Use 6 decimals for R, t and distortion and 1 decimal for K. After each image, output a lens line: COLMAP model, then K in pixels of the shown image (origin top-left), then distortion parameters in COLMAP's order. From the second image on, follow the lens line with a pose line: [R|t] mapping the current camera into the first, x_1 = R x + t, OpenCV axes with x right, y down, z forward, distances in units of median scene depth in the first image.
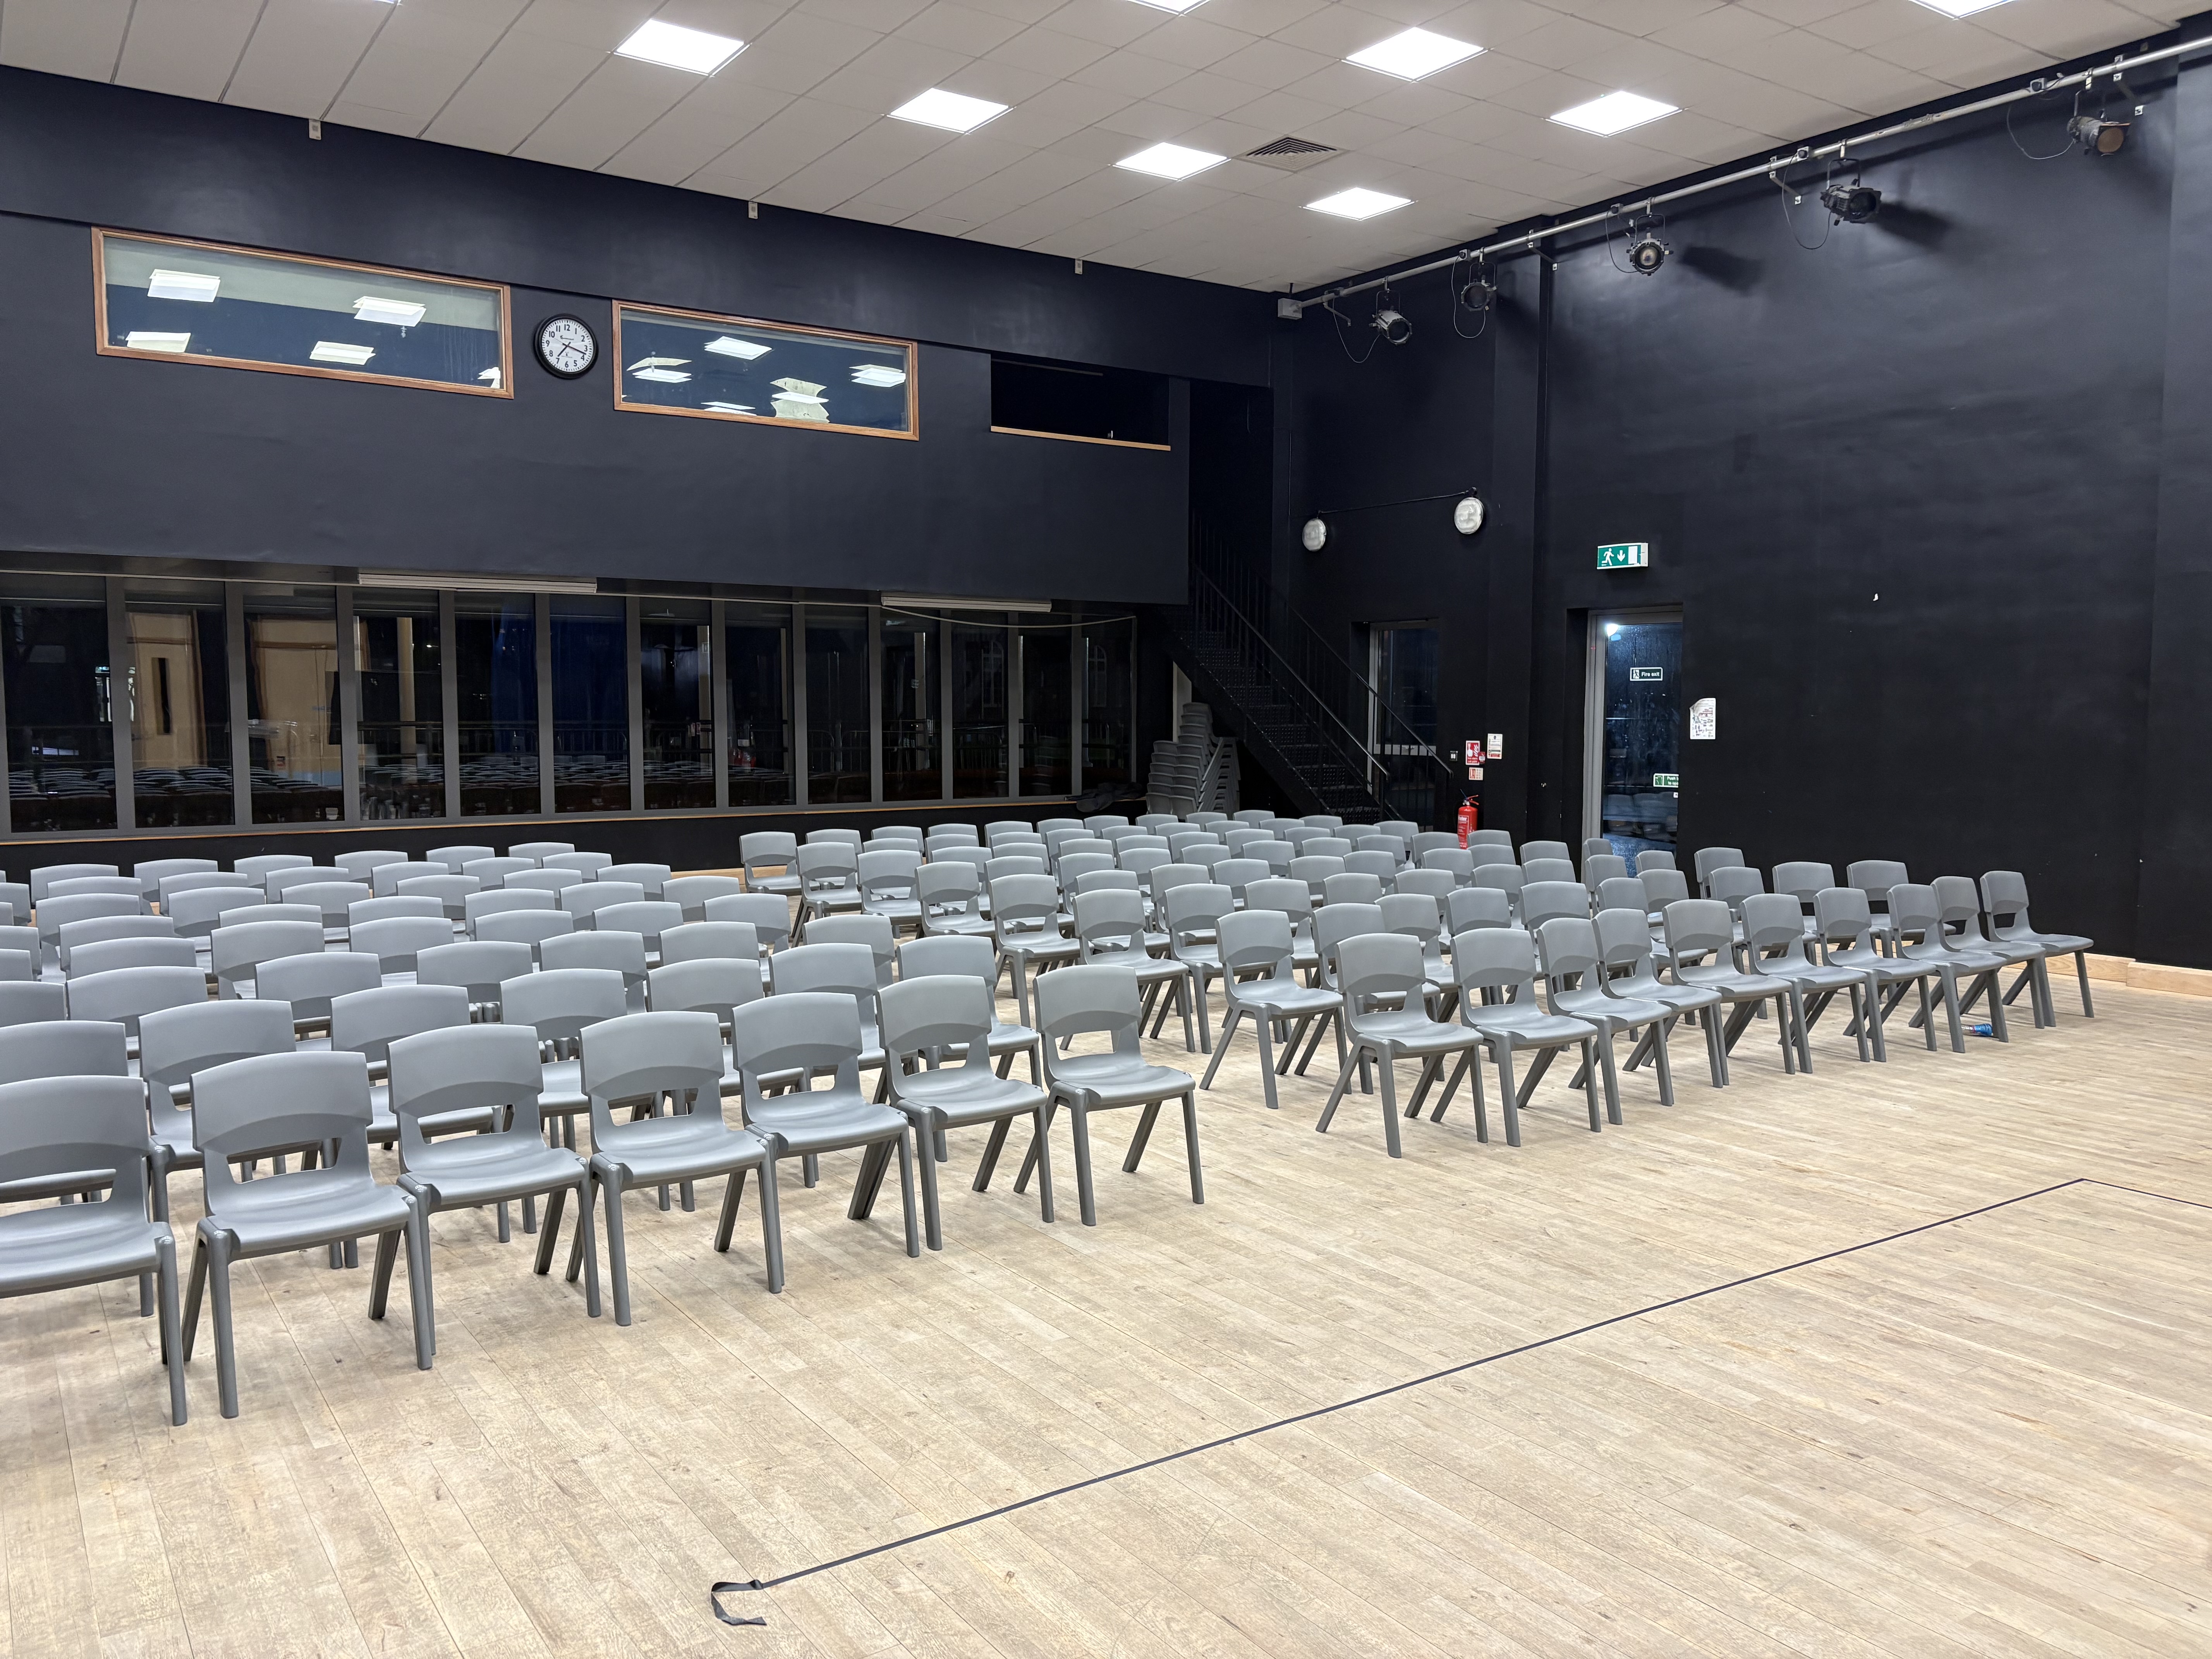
lens RADIAL K [[1659.3, 0, 1106.4], [0, 1659.3, 801.0], [0, 0, 1]] dist [0.058055, -0.068638]
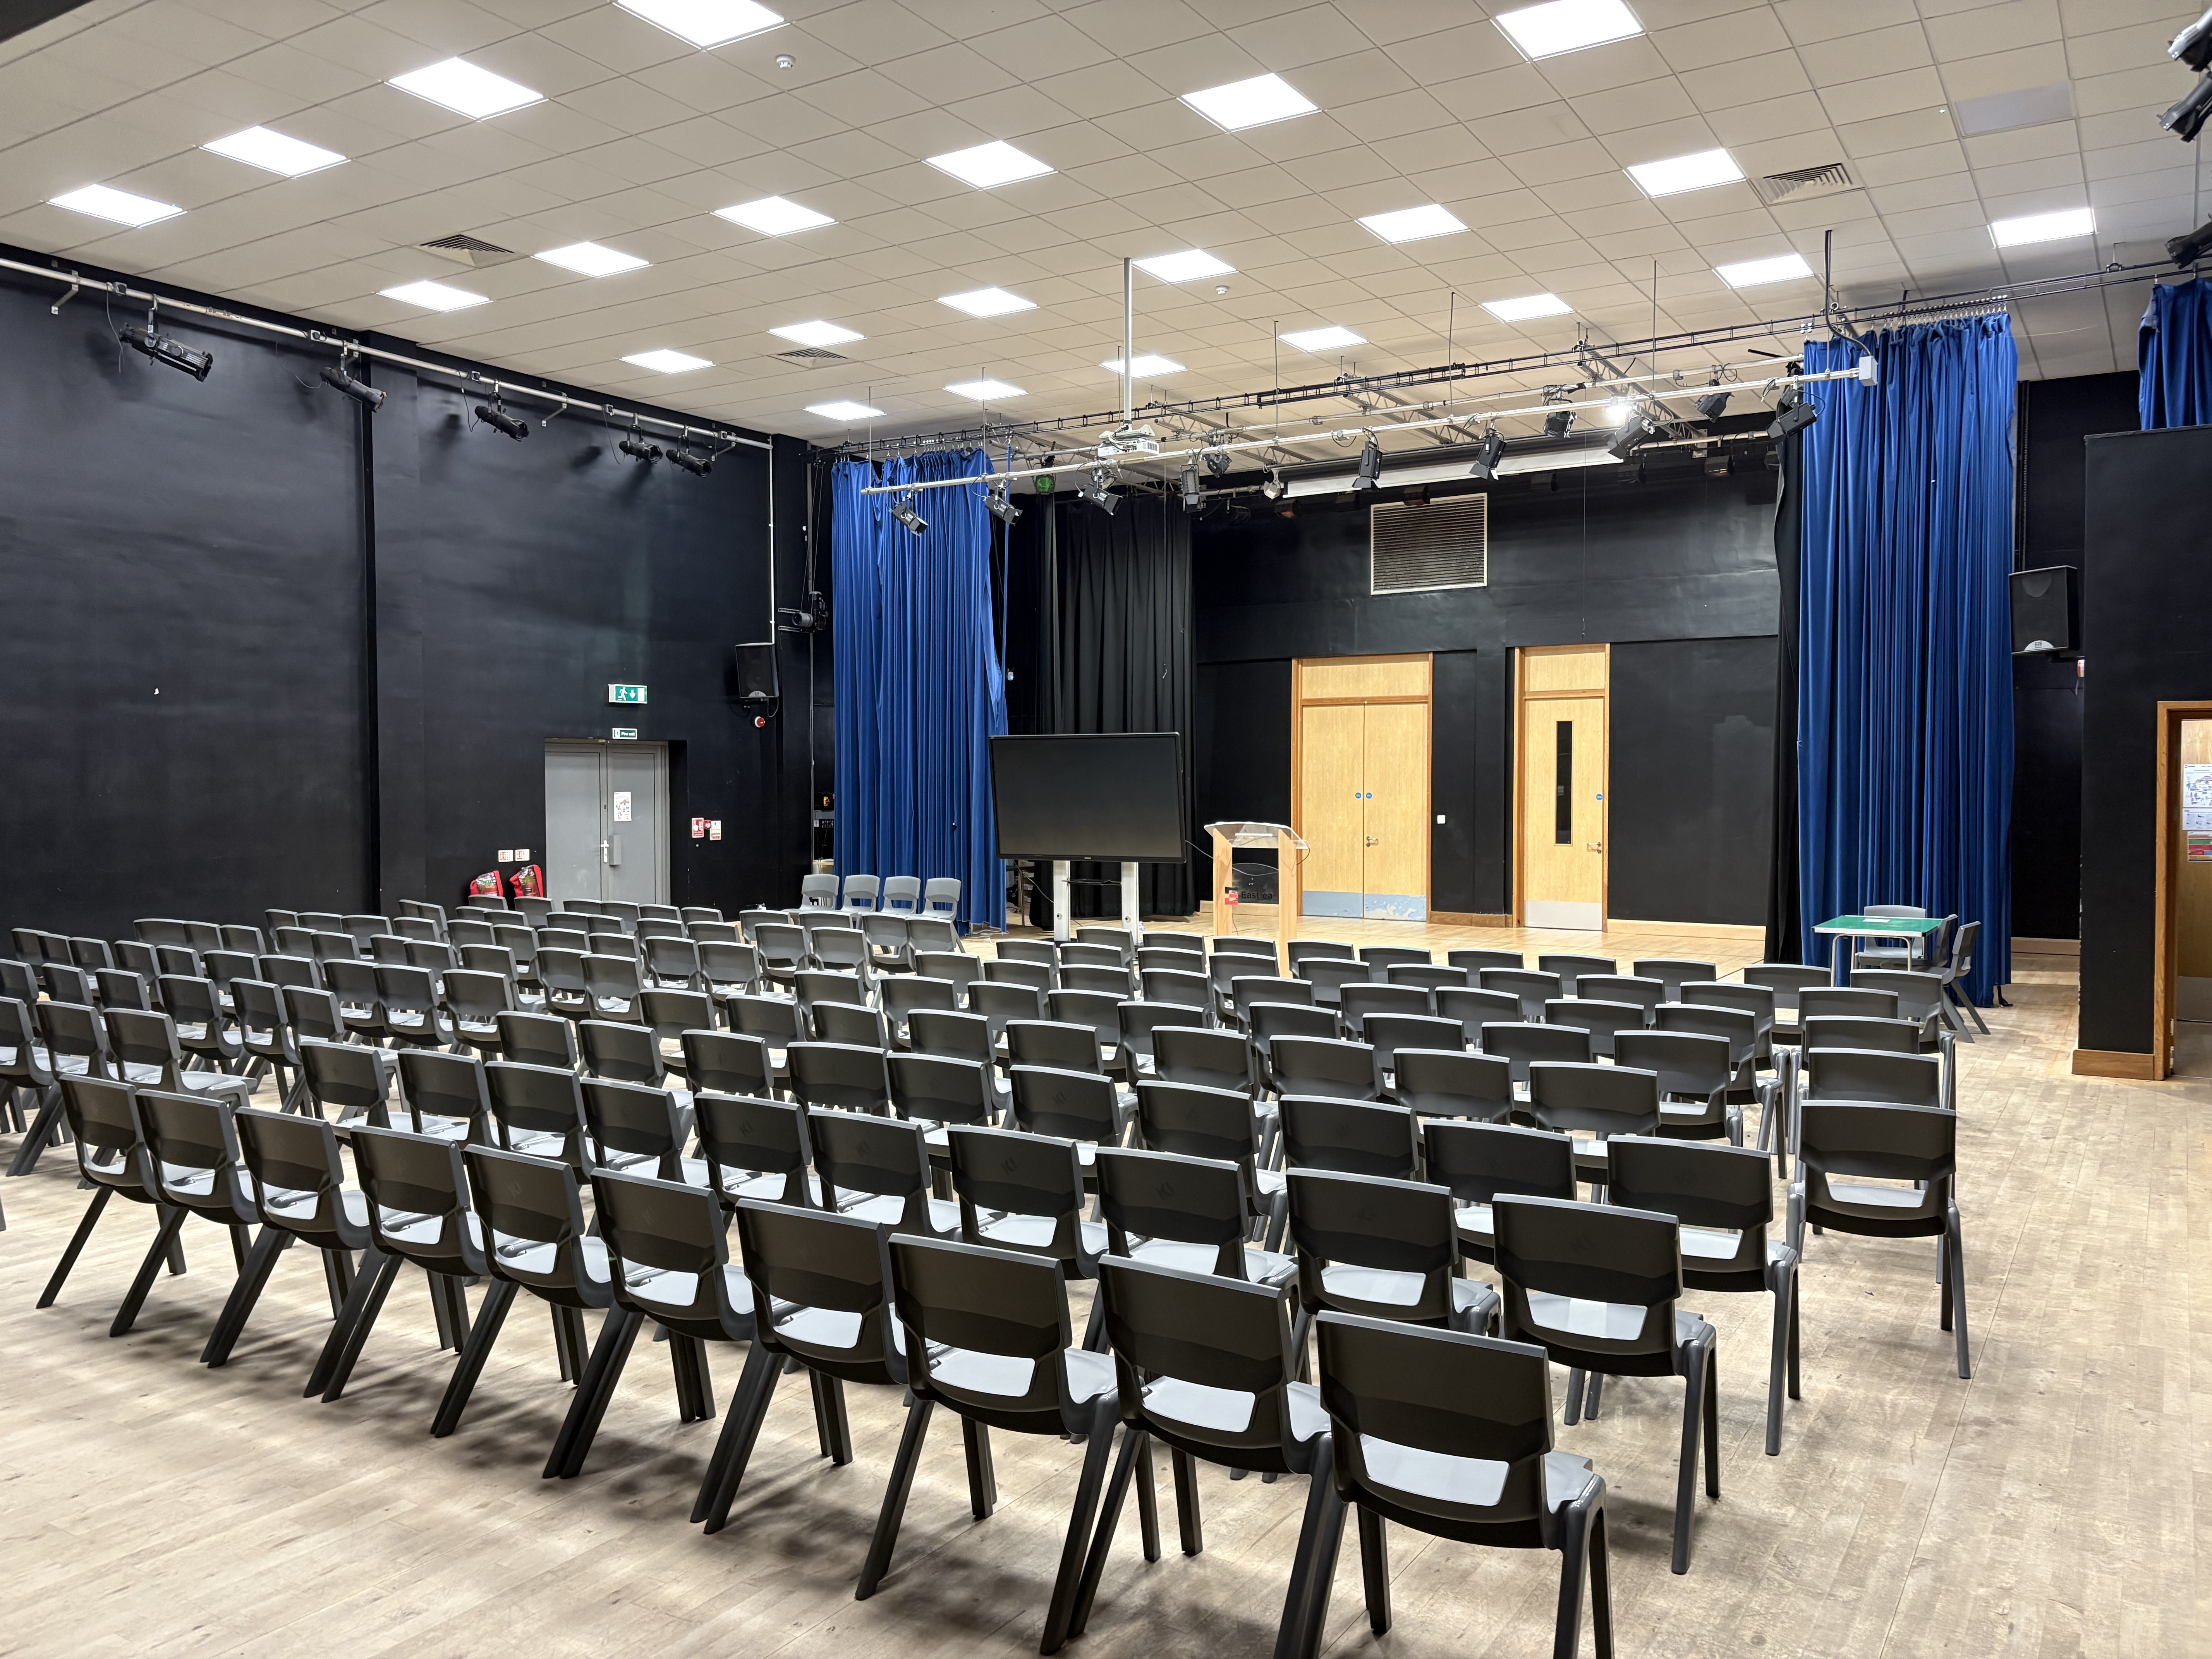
lens RADIAL K [[1659.3, 0, 1106.4], [0, 1659.3, 801.0], [0, 0, 1]] dist [0.058055, -0.068638]
pose [[-0.388093, -0.012023, 0.921542, -1.106599], [0.056588, 0.997717, 0.036848, -0.067314], [-0.919881, 0.066449, -0.386527, 1.095311]]
